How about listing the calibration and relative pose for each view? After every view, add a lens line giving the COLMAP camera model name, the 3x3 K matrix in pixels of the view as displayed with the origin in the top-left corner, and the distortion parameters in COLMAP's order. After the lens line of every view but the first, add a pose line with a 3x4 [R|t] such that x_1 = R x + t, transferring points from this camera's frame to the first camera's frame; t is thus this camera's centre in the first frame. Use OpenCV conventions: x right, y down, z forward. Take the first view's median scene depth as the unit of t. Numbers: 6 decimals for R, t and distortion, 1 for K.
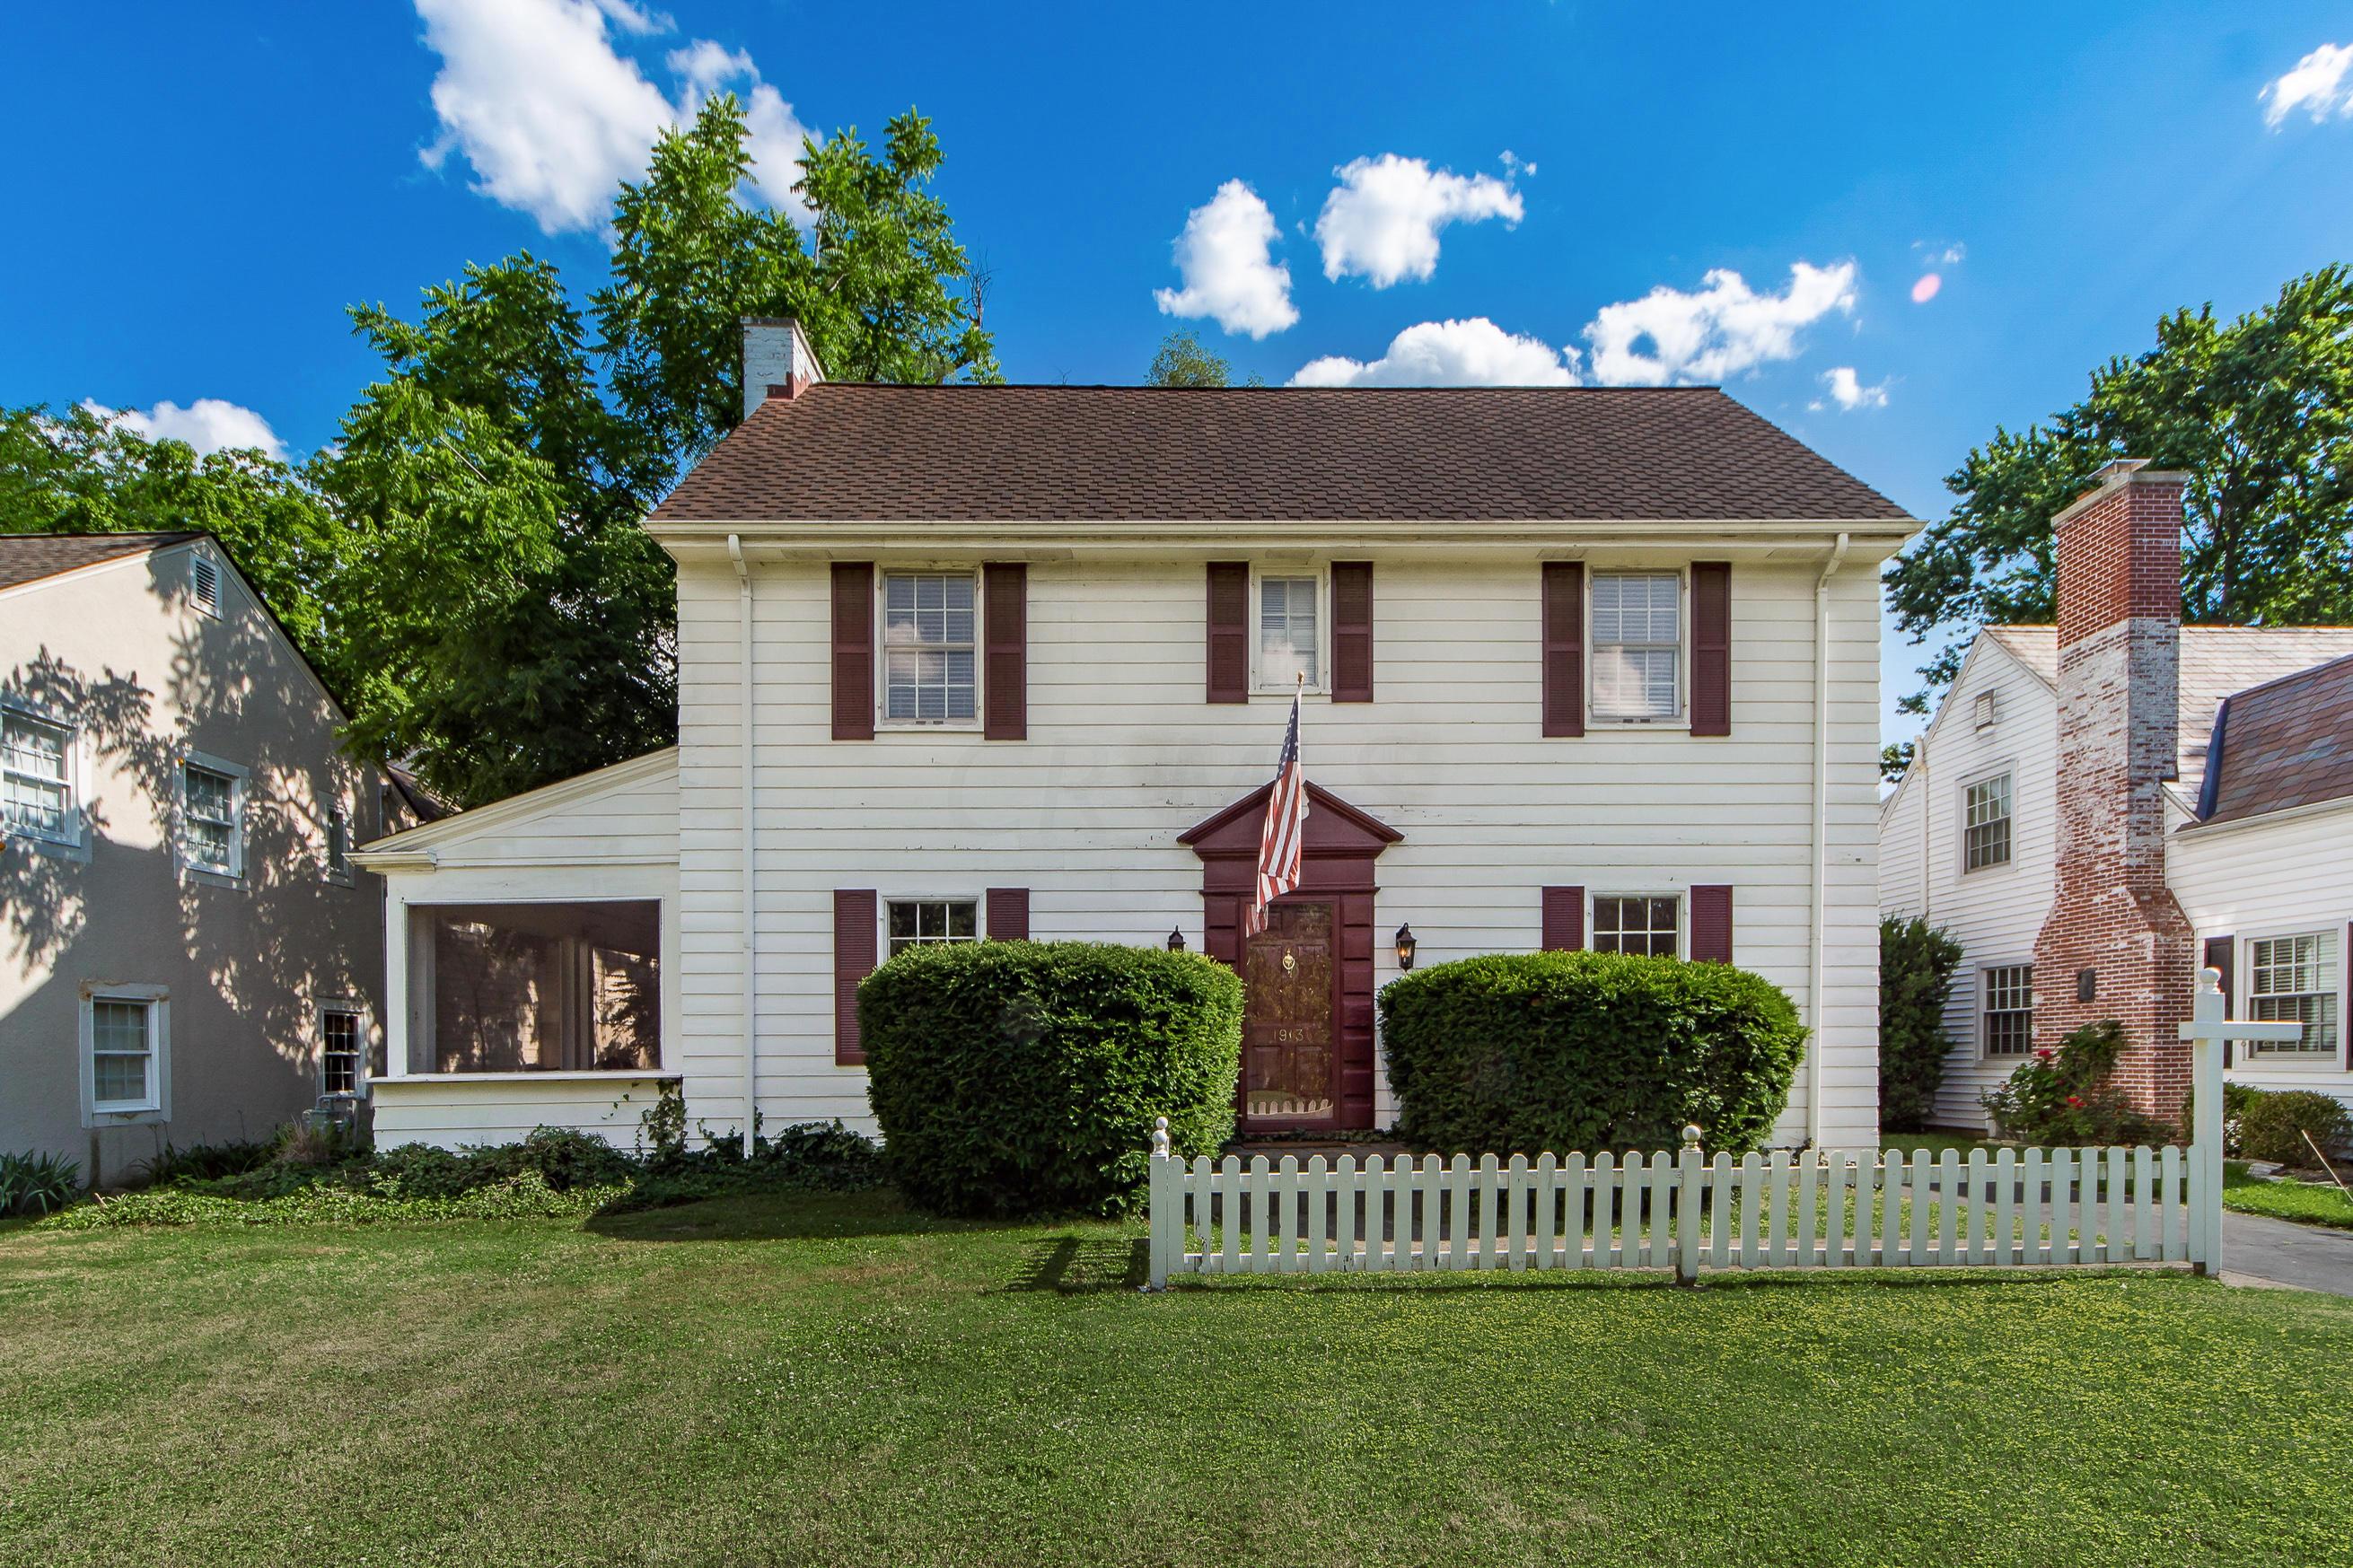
lens RADIAL K [[989.7, 0, 1173.3], [0, 989.7, 786.7], [0, 0, 1]] dist [0.000727, -0.000713]
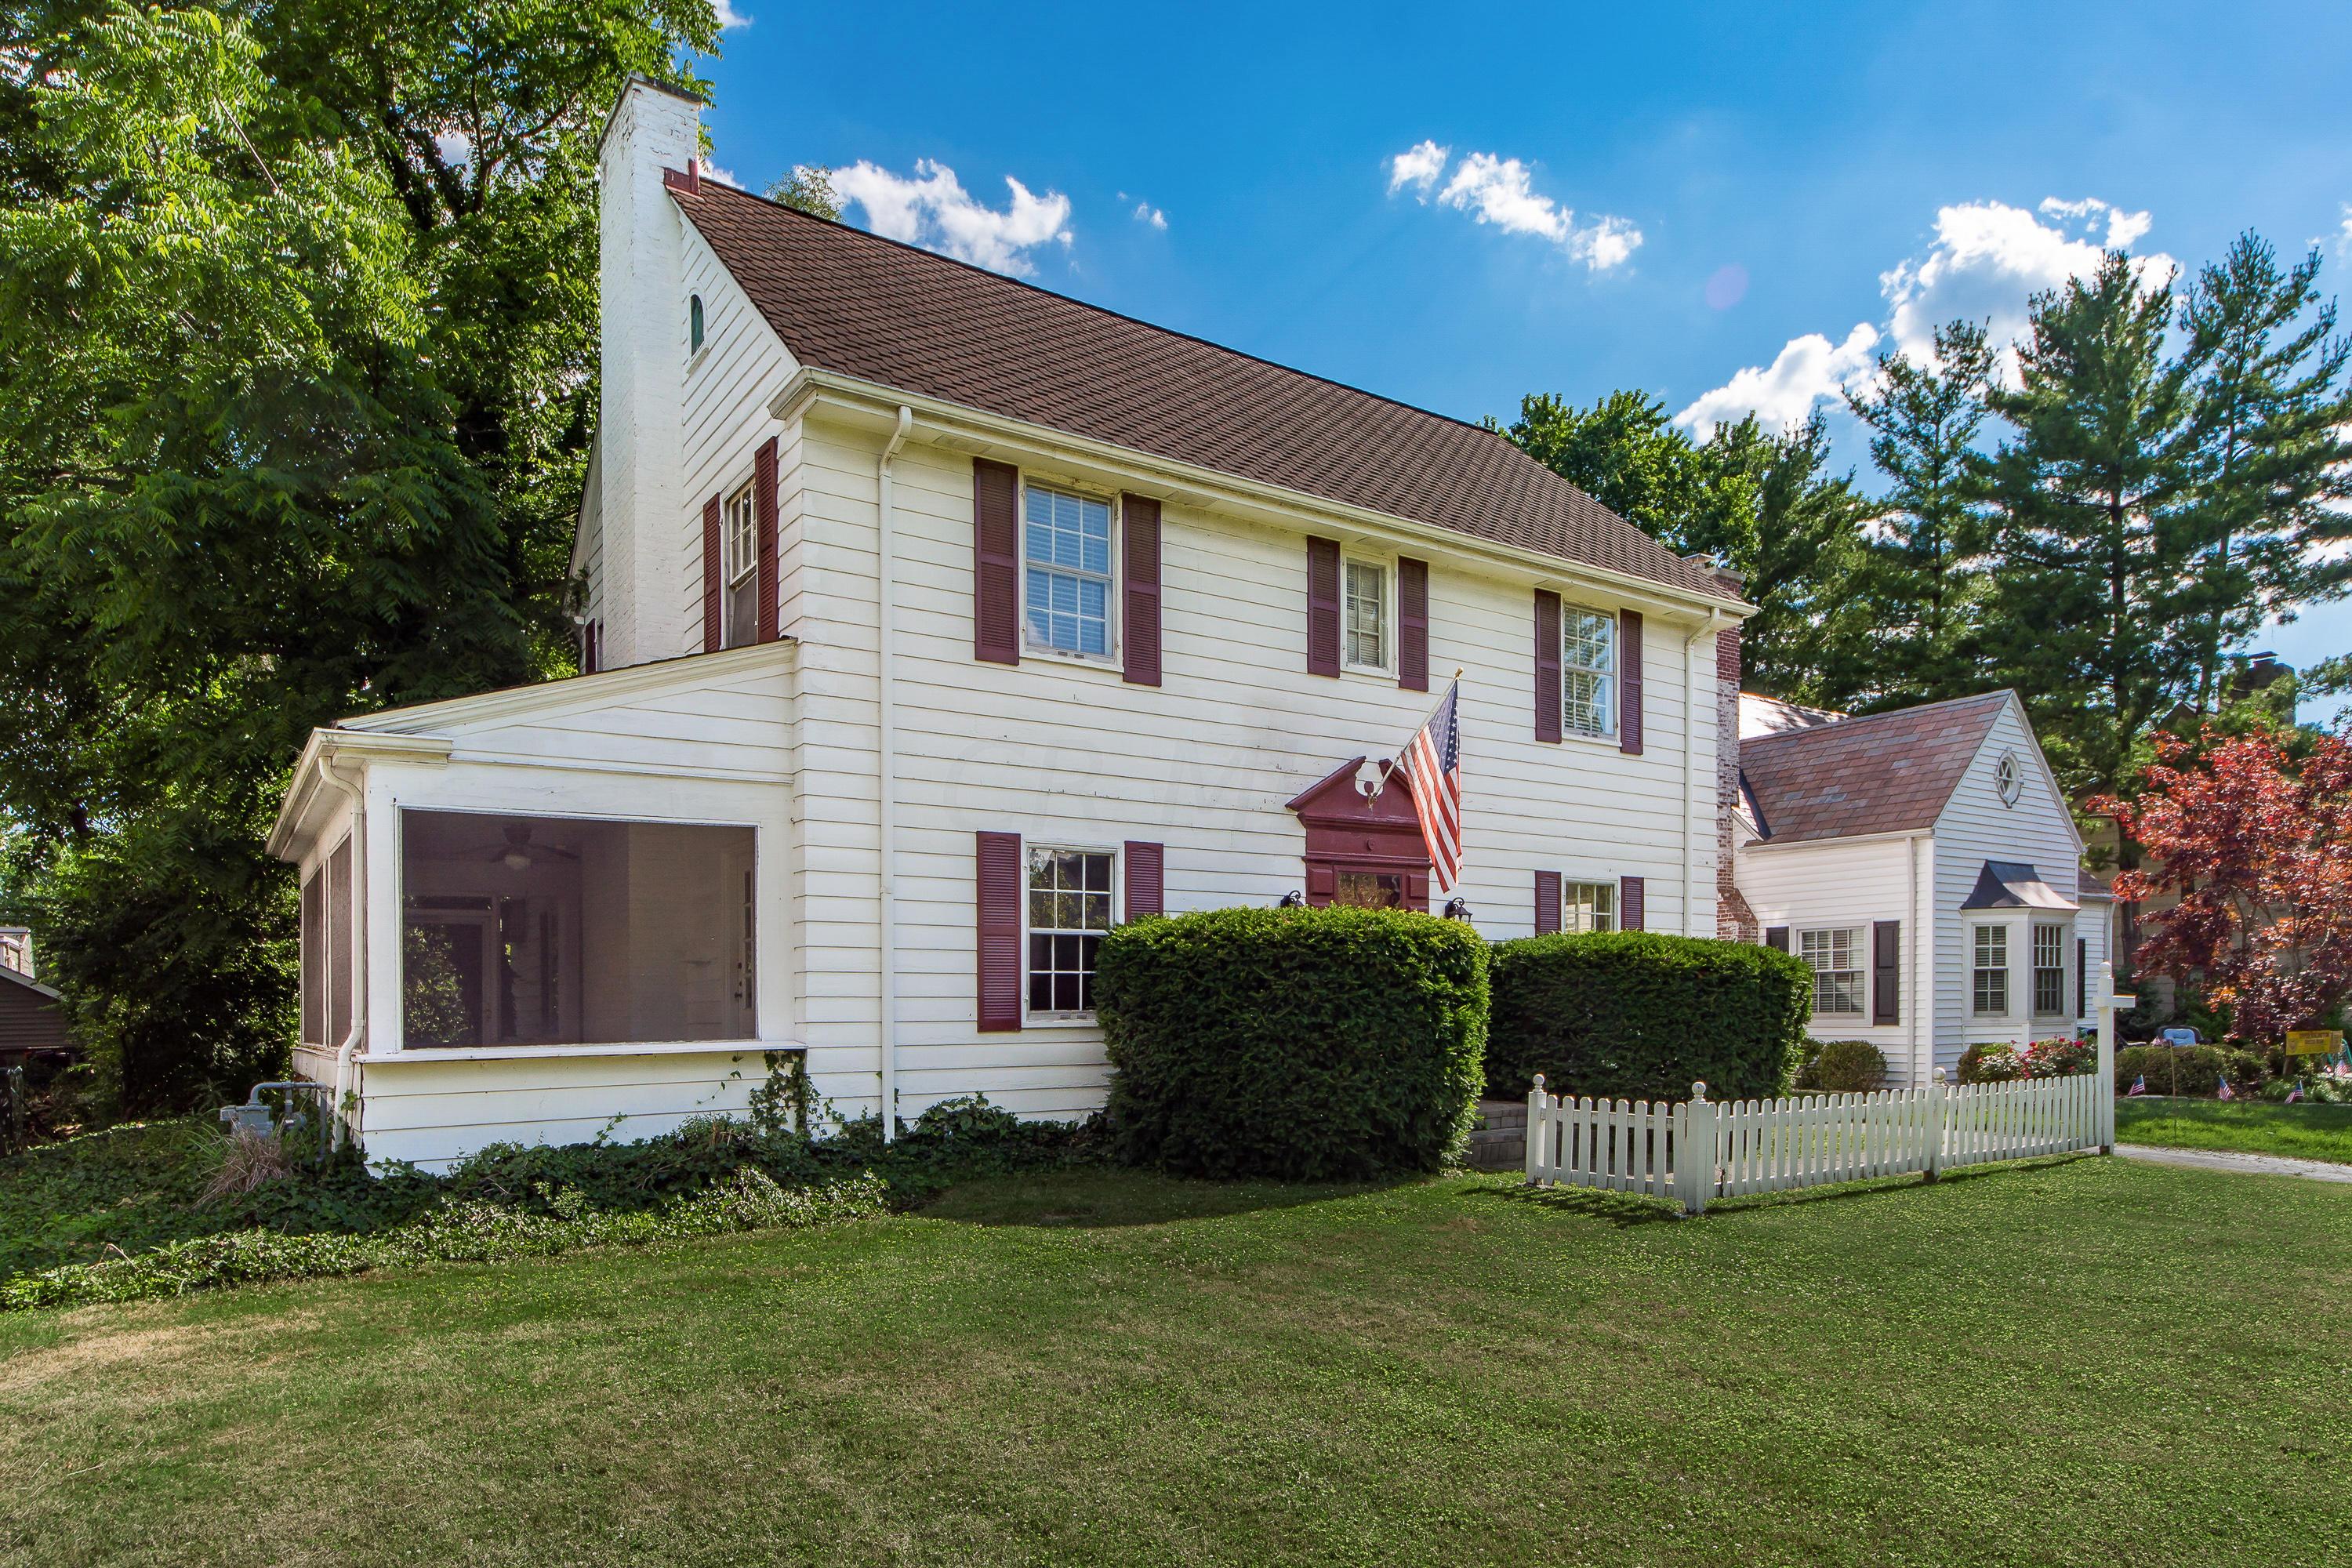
lens RADIAL K [[1300.3, 0, 706.3], [0, 1300.3, 625.8], [0, 0, 1]] dist [-0.000896, -0.001004]
pose [[0.886364, 0.131415, 0.443948, -1.088804], [-0.119184, 0.991320, -0.055488, 0.015607], [-0.447386, -0.003729, 0.894333, 0.072106]]
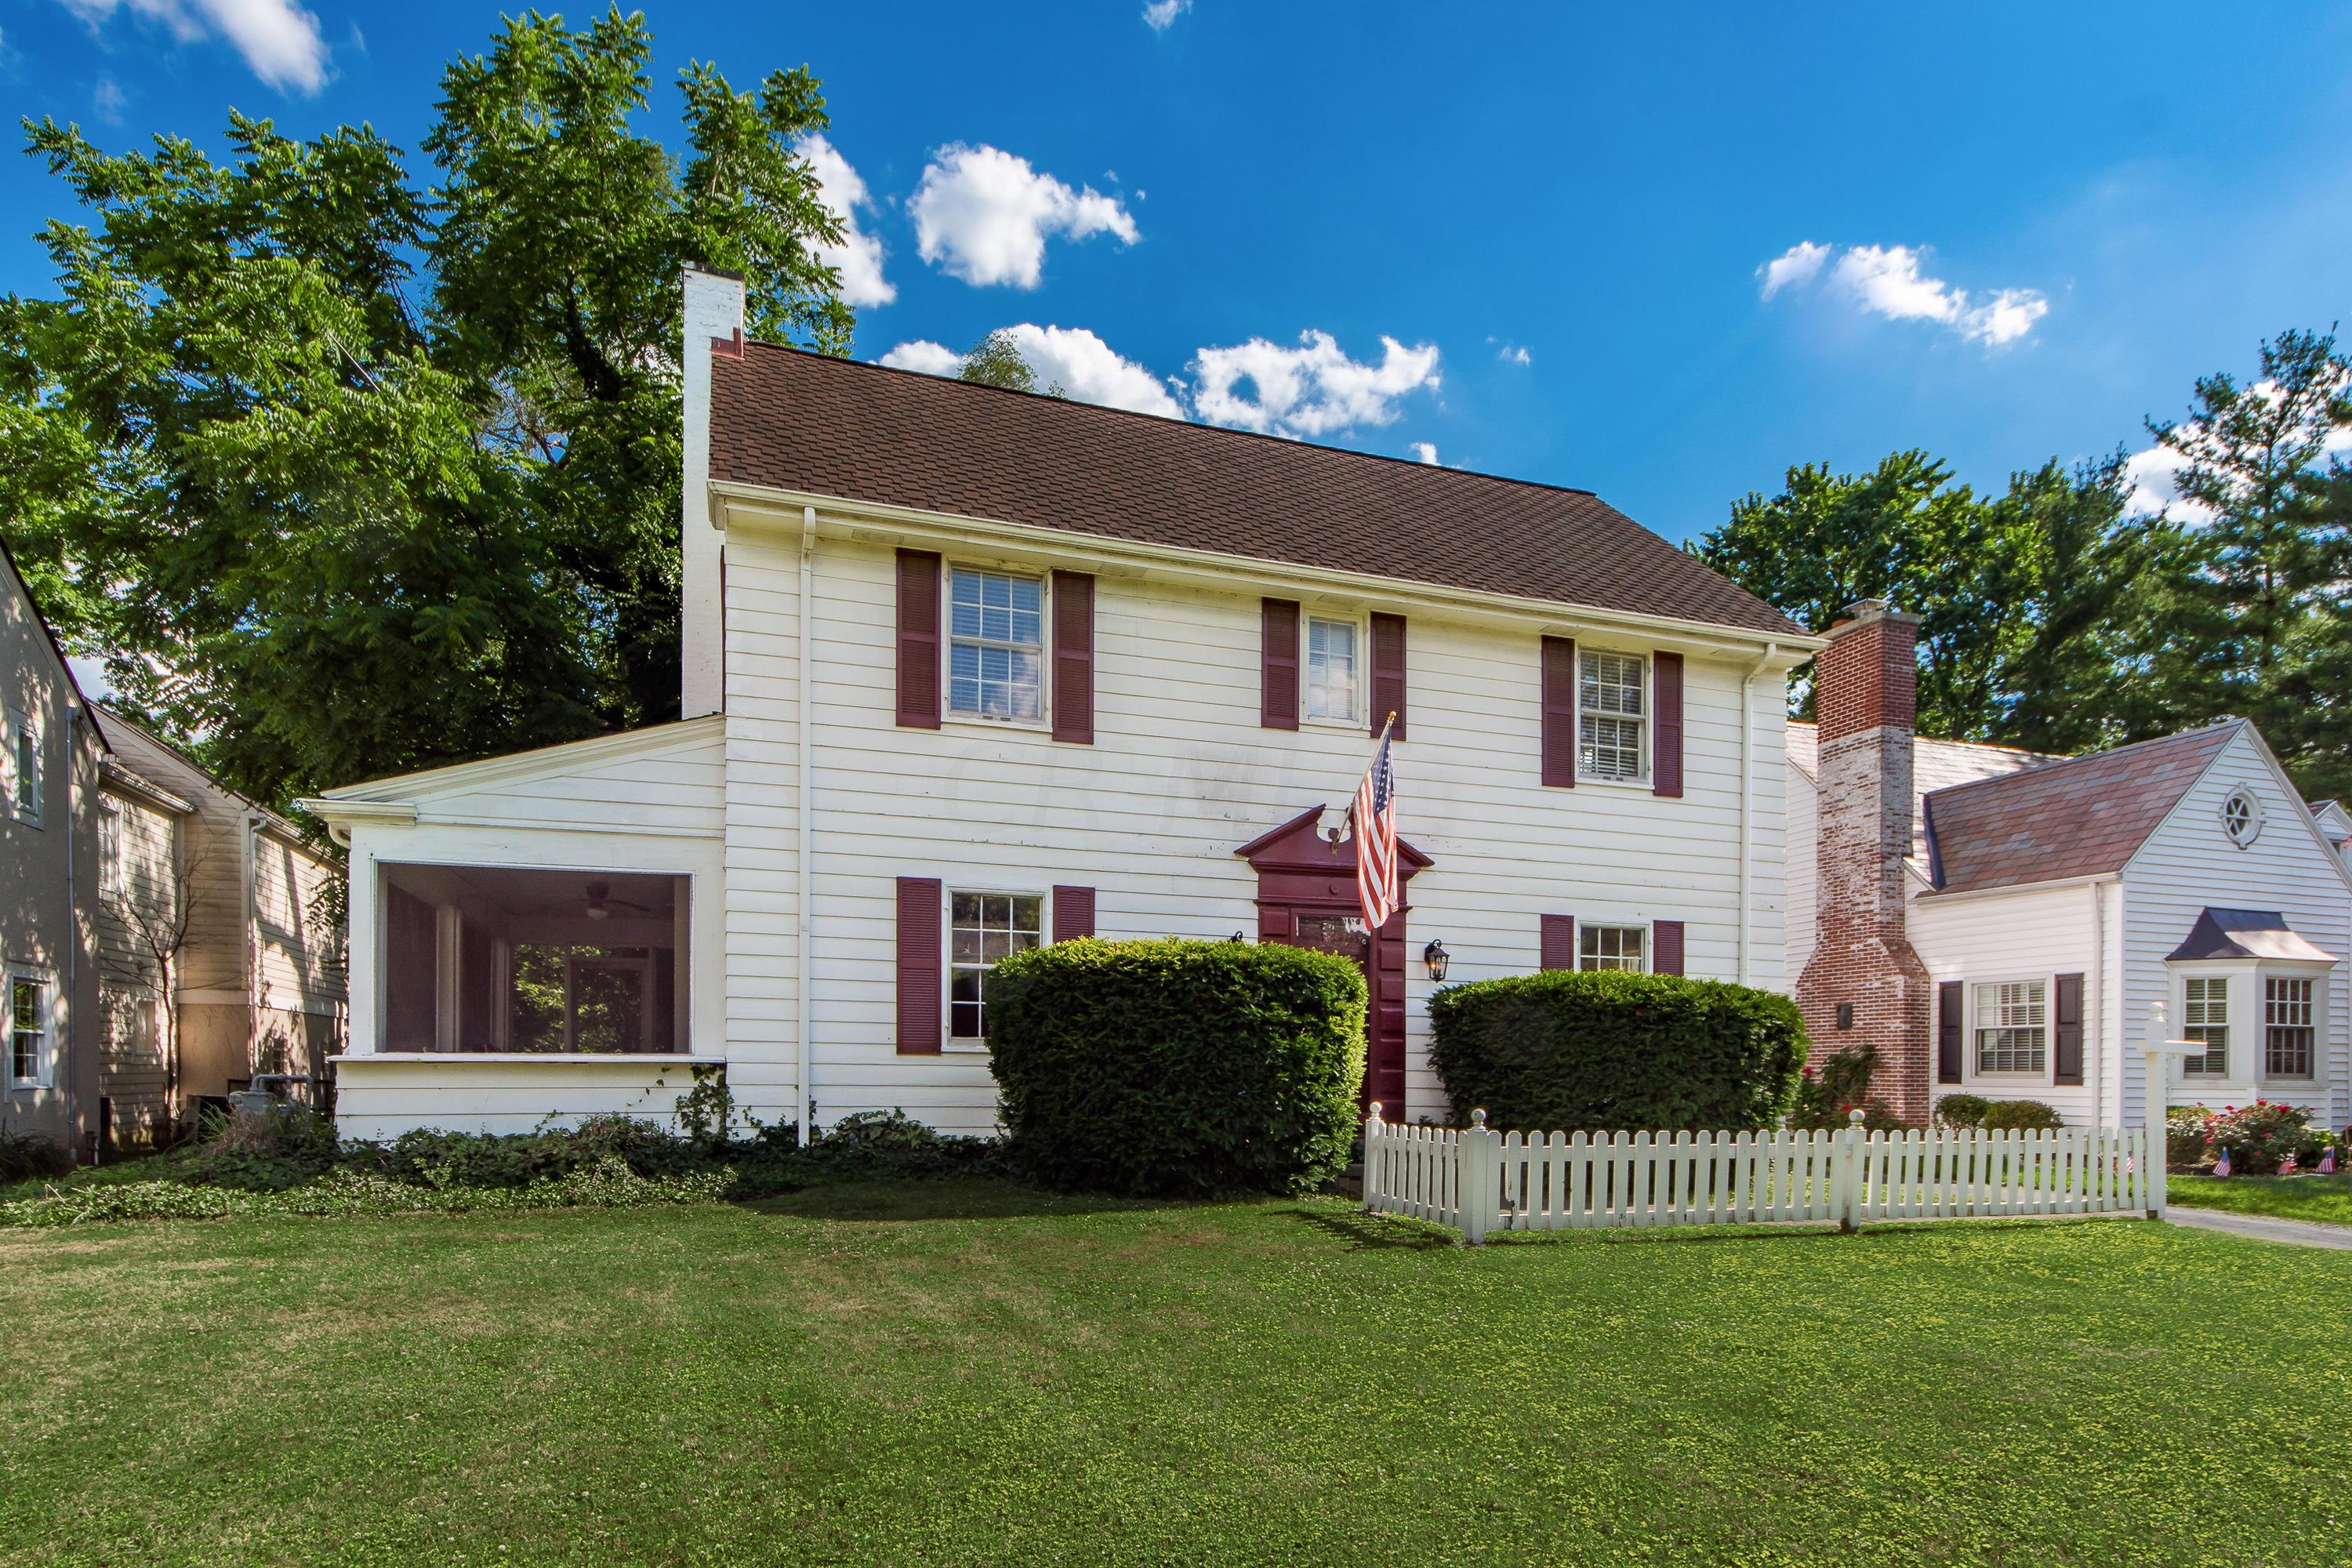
lens RADIAL K [[1061.8, 0, 932.2], [0, 1061.8, 755.8], [0, 0, 1]] dist [-0.000146, -0.000048]
pose [[0.970385, 0.088812, 0.224647, -0.557415], [-0.083722, 0.995972, -0.032102, 0.014173], [-0.226593, 0.012344, 0.973911, -0.049710]]
